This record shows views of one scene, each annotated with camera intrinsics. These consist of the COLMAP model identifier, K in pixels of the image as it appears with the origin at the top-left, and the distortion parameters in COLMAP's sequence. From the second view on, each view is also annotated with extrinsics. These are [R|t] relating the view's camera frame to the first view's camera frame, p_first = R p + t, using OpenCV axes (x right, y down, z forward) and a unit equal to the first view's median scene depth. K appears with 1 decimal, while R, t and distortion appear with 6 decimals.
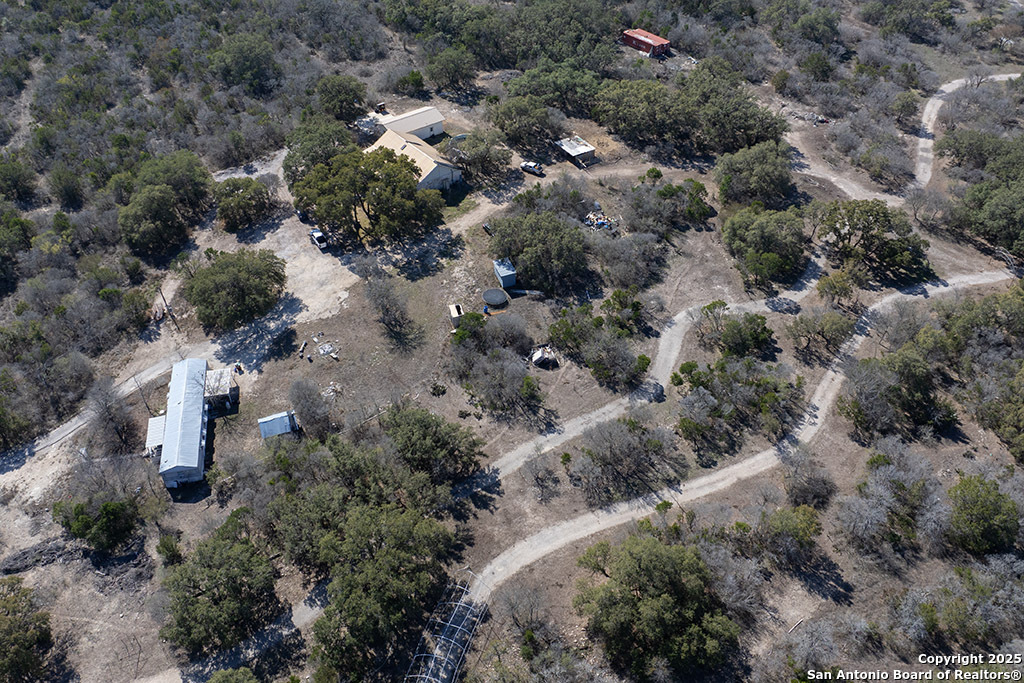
lens RADIAL K [[837.1, 0, 534.3], [0, 837.1, 339.8], [0, 0, 1]] dist [-0.009543, -0.012714]
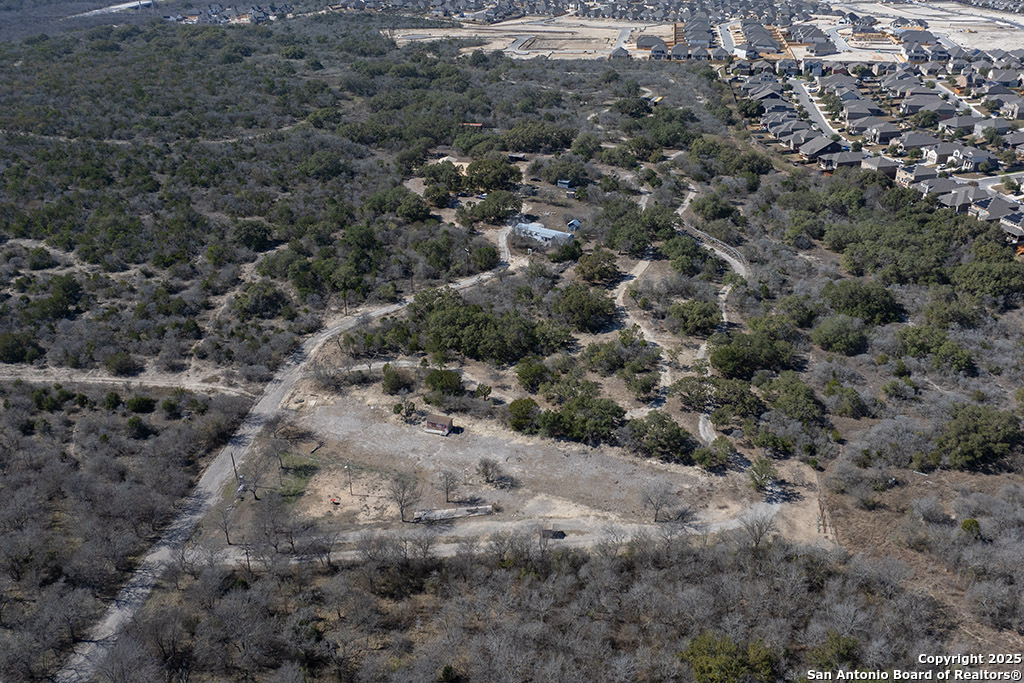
lens RADIAL K [[896.4, 0, 522.3], [0, 896.4, 343.6], [0, 0, 1]] dist [-0.021398, 0.000791]
pose [[0.703254, -0.314356, 0.637663, -1.897715], [0.465735, 0.881378, -0.079139, 0.470728], [-0.537145, 0.352637, 0.766239, -0.750864]]
